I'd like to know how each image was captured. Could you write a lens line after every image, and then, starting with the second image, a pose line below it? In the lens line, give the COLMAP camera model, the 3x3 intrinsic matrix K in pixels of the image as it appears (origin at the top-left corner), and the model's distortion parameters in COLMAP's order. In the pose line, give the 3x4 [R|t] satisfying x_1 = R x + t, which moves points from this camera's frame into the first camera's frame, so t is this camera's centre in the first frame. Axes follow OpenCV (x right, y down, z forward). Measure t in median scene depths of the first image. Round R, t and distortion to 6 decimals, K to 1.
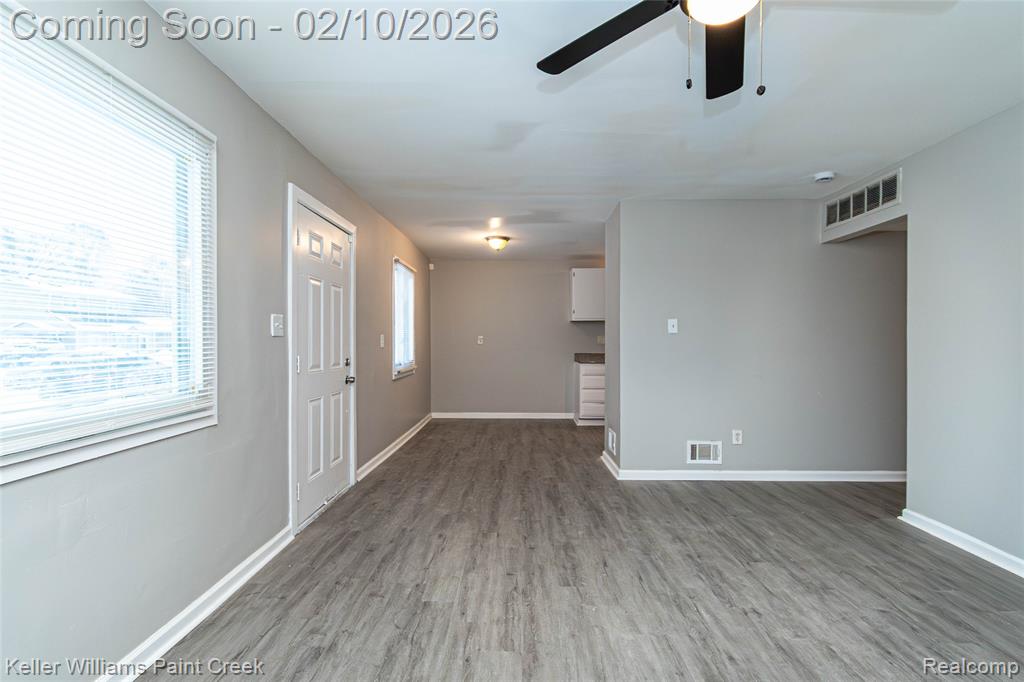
lens RADIAL K [[456.5, 0, 512.5], [0, 456.5, 345.3], [0, 0, 1]] dist [0.002525, -0.000134]
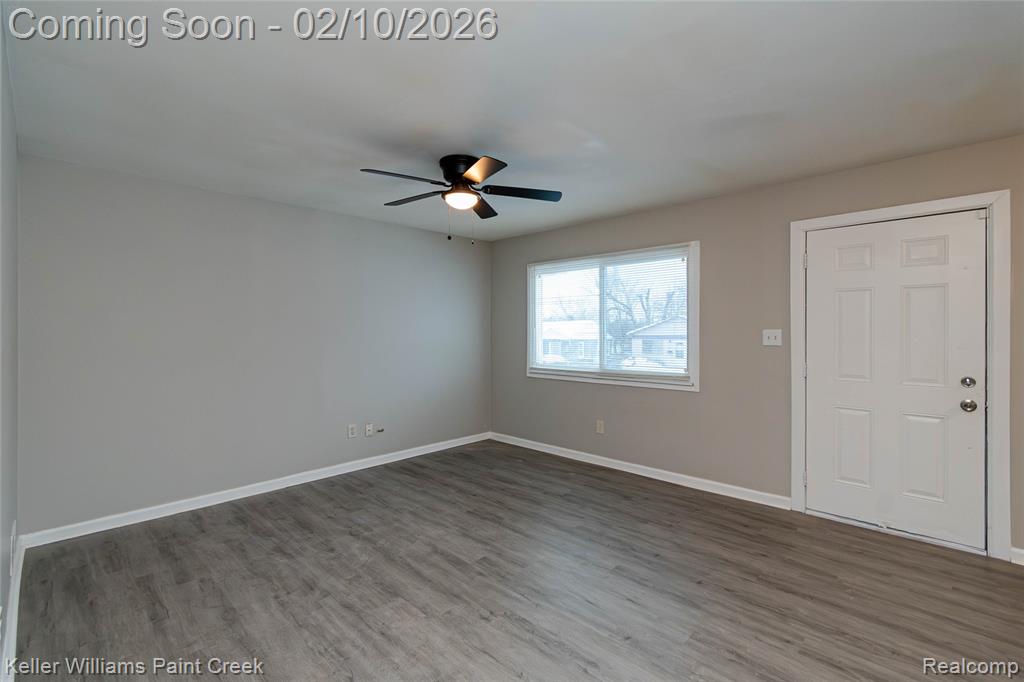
lens RADIAL K [[461.3, 0, 517.0], [0, 461.3, 334.3], [0, 0, 1]] dist [0.002719, -0.000022]
pose [[-0.677455, 0.003090, -0.735558, 1.147792], [-0.005145, 0.999947, 0.008940, -0.068329], [0.735546, 0.009840, -0.677403, 1.608890]]
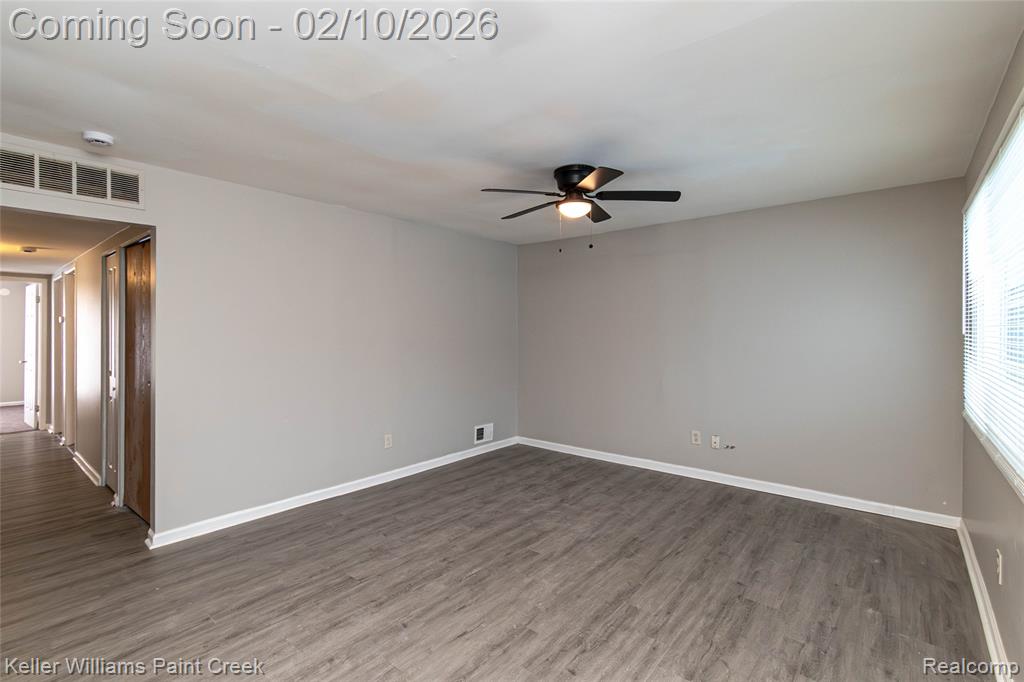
lens RADIAL K [[466.2, 0, 508.8], [0, 466.2, 334.5], [0, 0, 1]] dist [0.001794, 0.000032]
pose [[-0.773203, -0.007189, 0.634117, -0.451323], [0.002096, 0.999901, 0.013891, -0.098842], [-0.634155, 0.012069, -0.773112, 1.779815]]
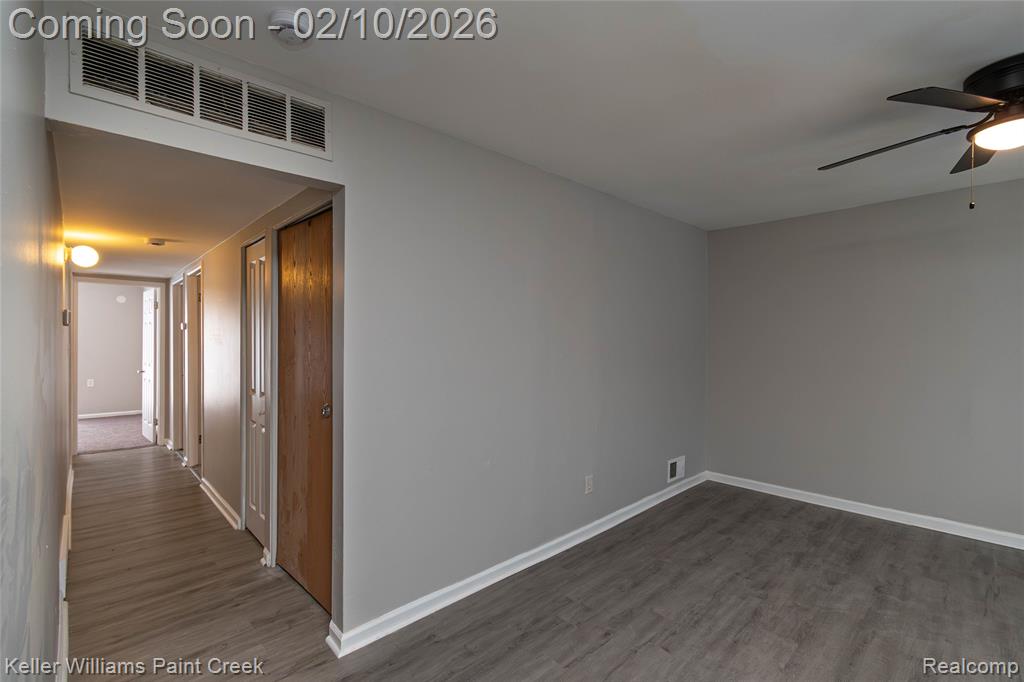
lens RADIAL K [[456.5, 0, 512.5], [0, 456.5, 345.3], [0, 0, 1]] dist [0.002525, -0.000134]
pose [[-0.702267, -0.012840, 0.711797, 0.313859], [0.002302, 0.999791, 0.020306, -0.098737], [-0.711910, 0.015898, -0.702091, 1.782435]]
